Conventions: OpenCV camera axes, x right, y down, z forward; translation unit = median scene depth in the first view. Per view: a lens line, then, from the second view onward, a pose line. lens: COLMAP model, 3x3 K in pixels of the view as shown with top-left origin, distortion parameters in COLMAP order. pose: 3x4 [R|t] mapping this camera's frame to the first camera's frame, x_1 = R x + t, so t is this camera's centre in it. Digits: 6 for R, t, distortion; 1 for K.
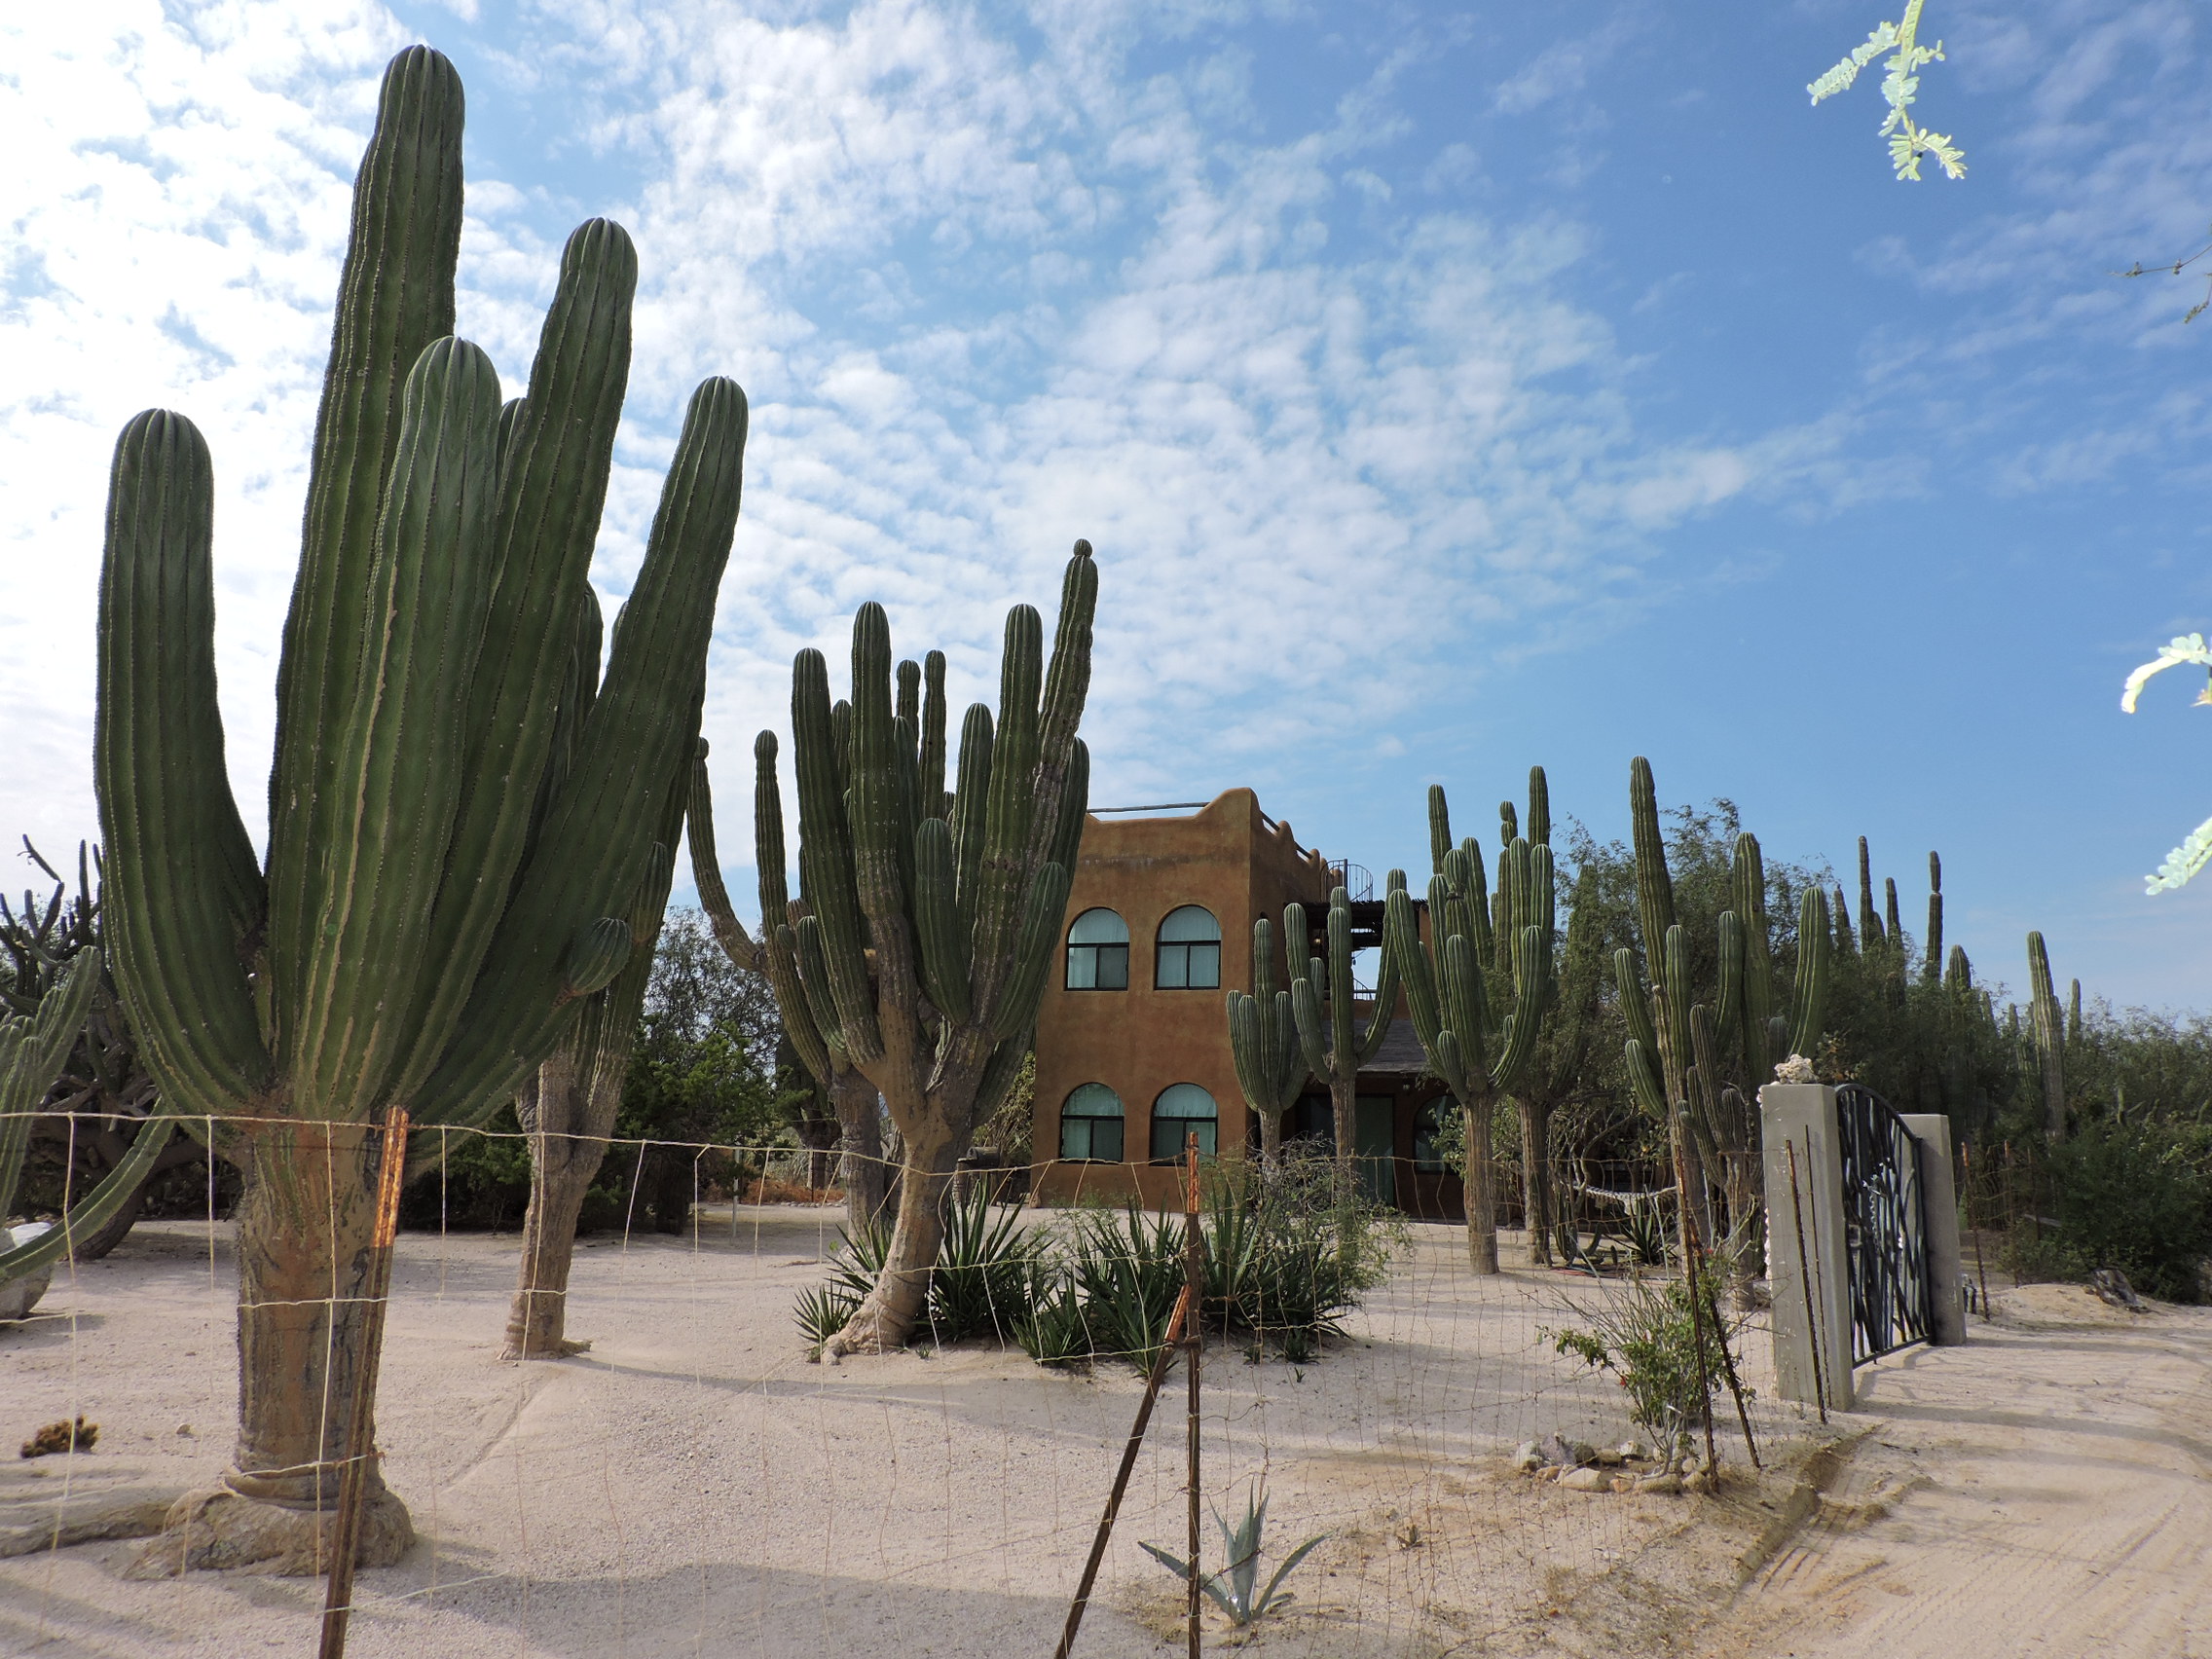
lens RADIAL K [[1559.3, 0, 1111.4], [0, 1559.3, 848.4], [0, 0, 1]] dist [-0.028815, 0.004551]
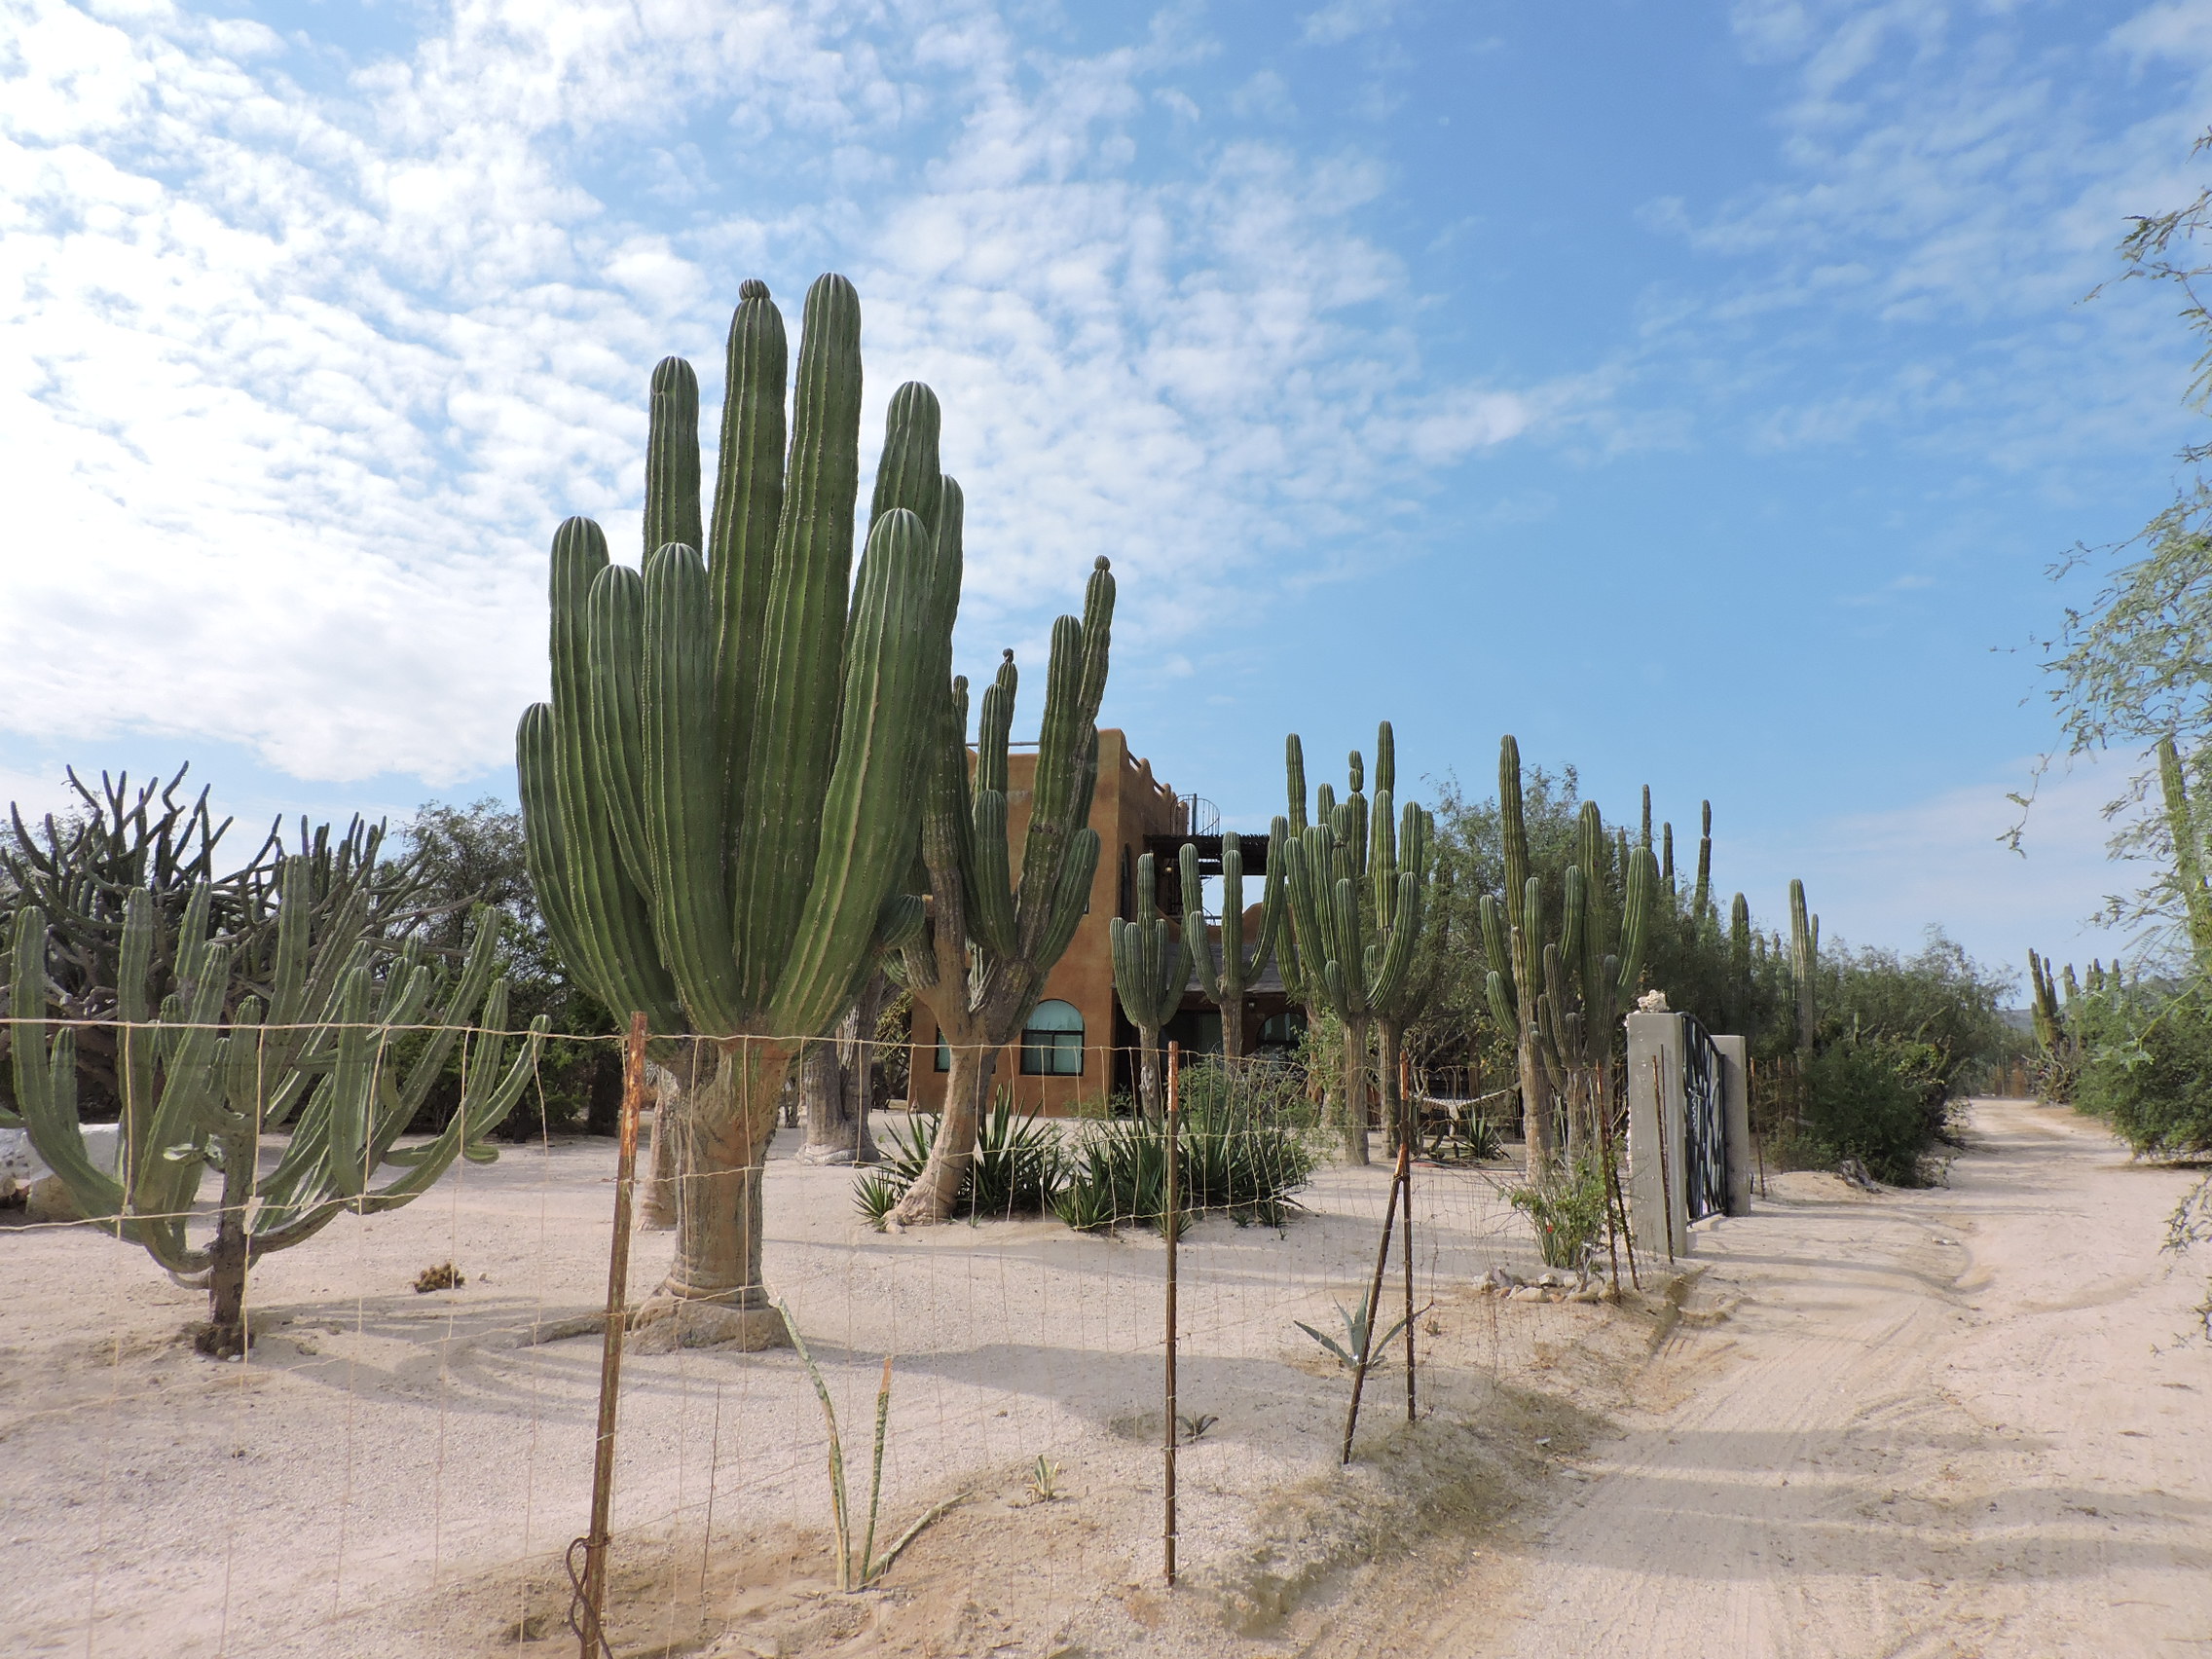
lens RADIAL K [[1550.4, 0, 1108.8], [0, 1550.4, 826.2], [0, 0, 1]] dist [-0.028234, 0.005354]
pose [[0.990637, 0.024165, 0.134364, -0.126084], [-0.029742, 0.998771, 0.039652, -0.028827], [-0.133241, -0.043277, 0.990138, -0.147765]]
